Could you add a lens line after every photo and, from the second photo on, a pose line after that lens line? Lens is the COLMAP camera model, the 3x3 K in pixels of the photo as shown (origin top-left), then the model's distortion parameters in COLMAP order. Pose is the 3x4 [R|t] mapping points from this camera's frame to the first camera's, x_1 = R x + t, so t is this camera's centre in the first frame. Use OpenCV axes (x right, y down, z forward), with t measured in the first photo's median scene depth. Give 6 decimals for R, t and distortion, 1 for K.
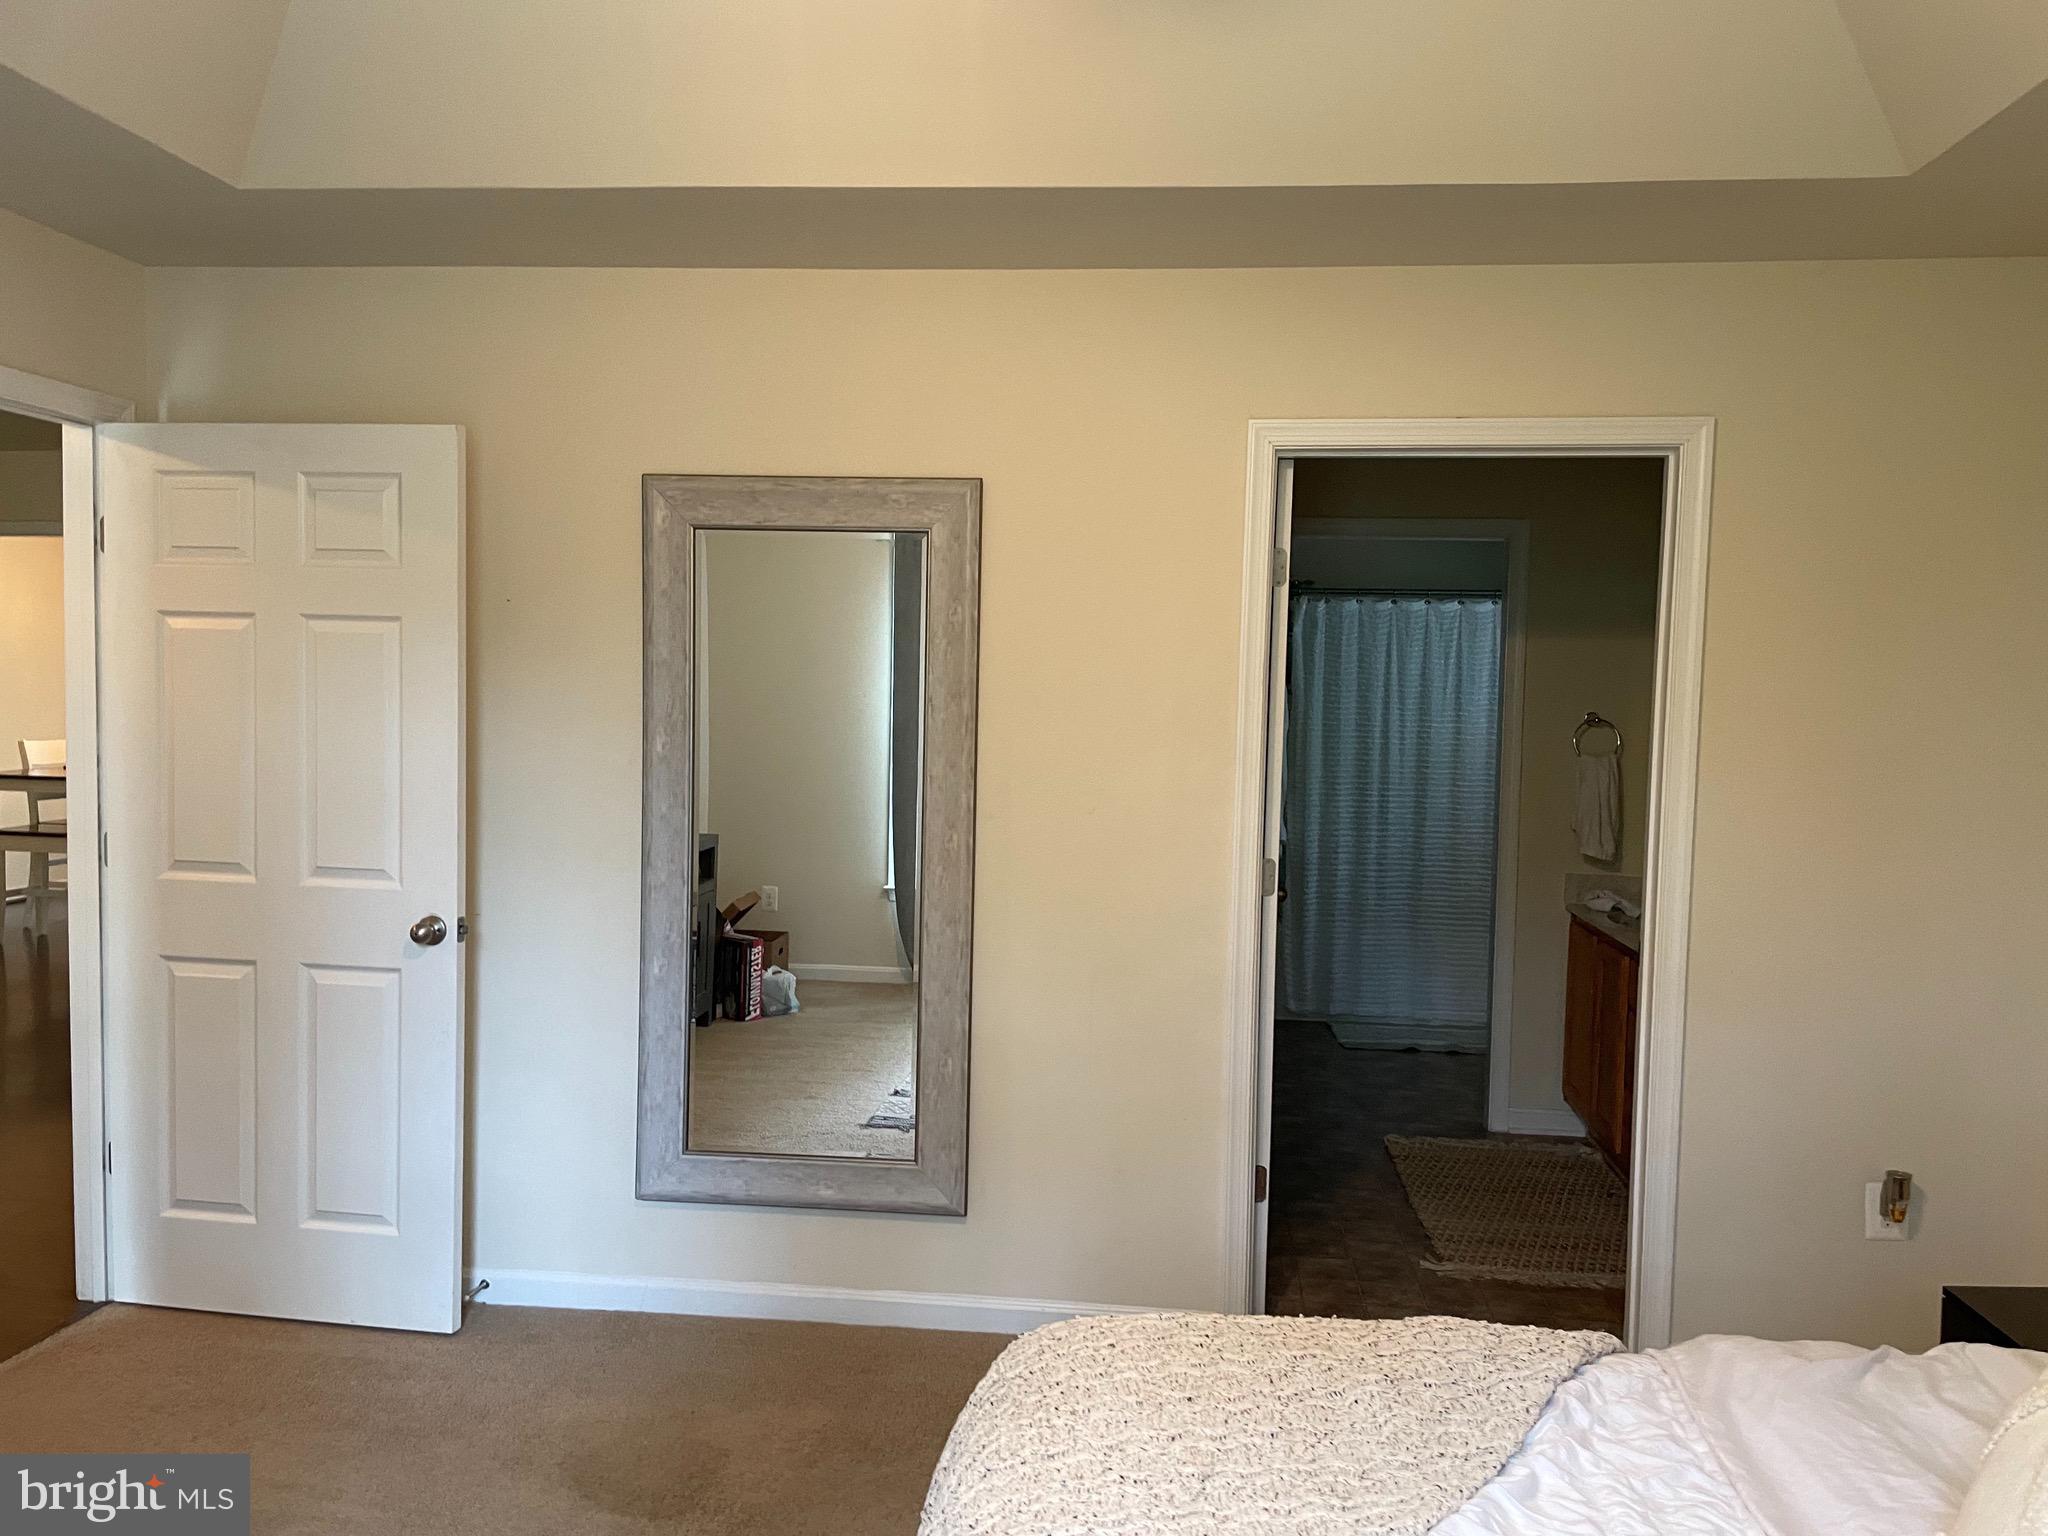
lens RADIAL K [[1544.3, 0, 1018.5], [0, 1544.3, 771.5], [0, 0, 1]] dist [0.081995, -0.109296]
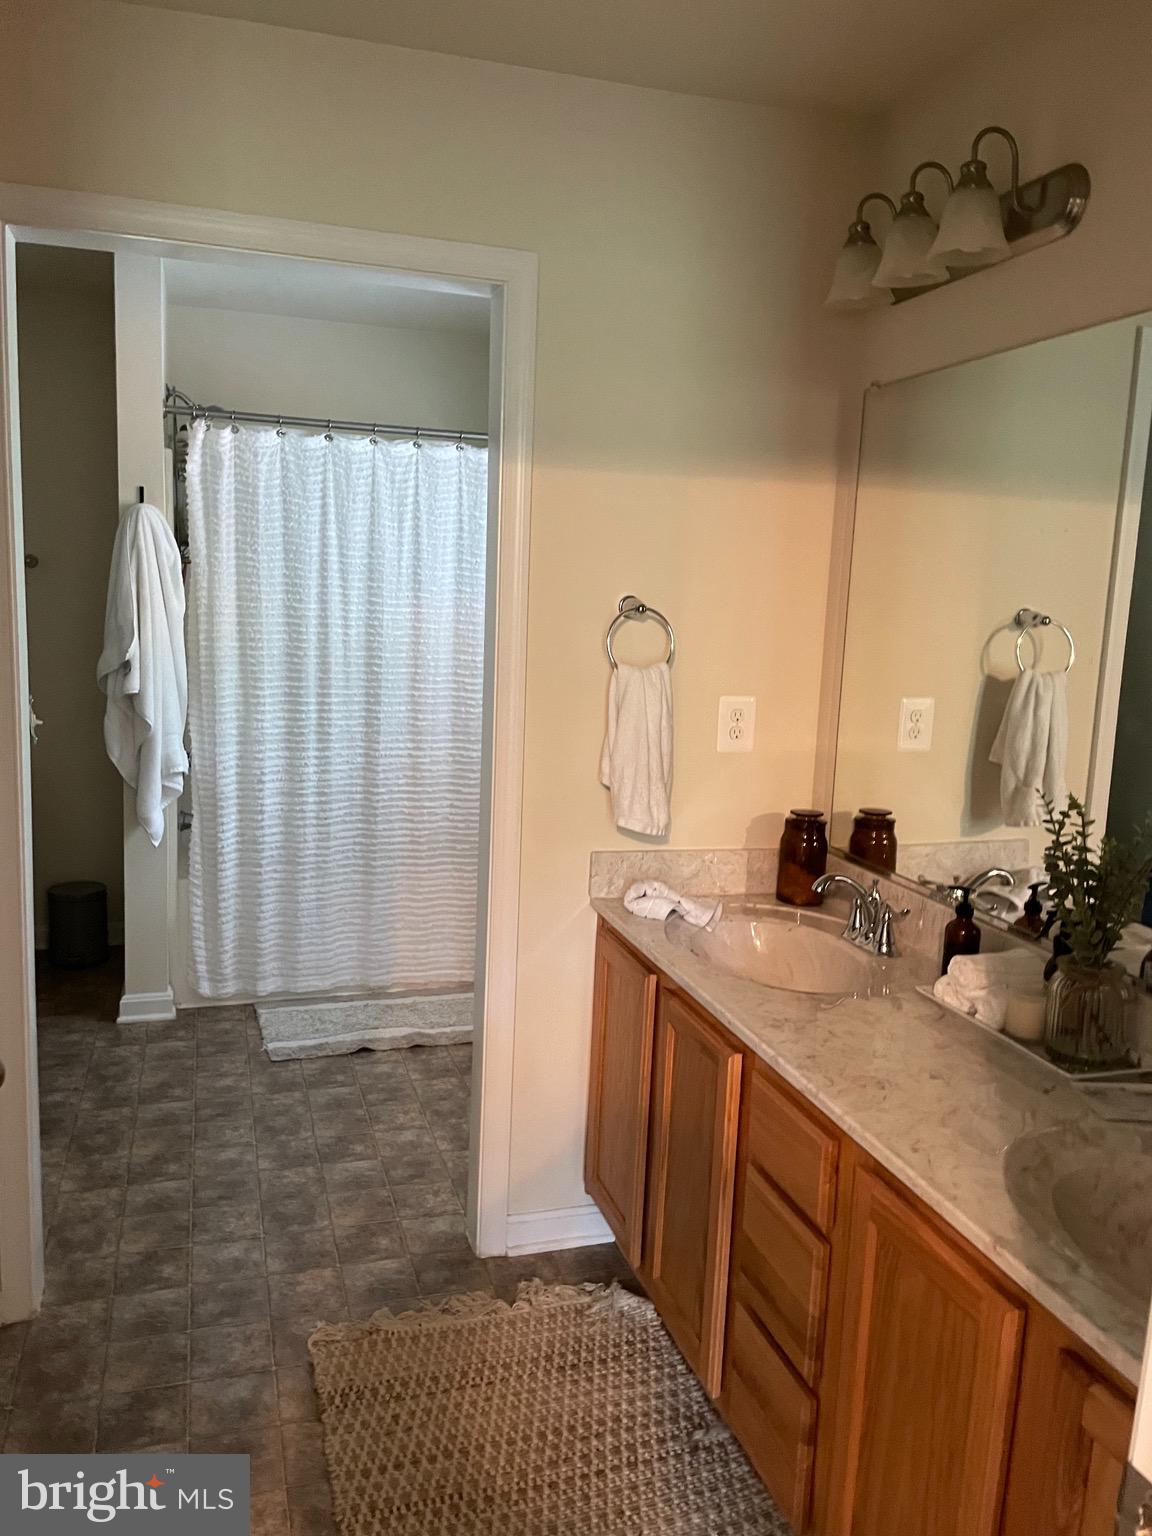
lens RADIAL K [[1158.2, 0, 575.5], [0, 1158.2, 773.7], [0, 0, 1]] dist [0.081995, -0.109296]
pose [[0.913776, -0.046743, 0.403520, 0.118466], [-0.000143, 0.993320, 0.115389, -0.015675], [-0.406218, -0.105497, 0.907666, 0.436318]]
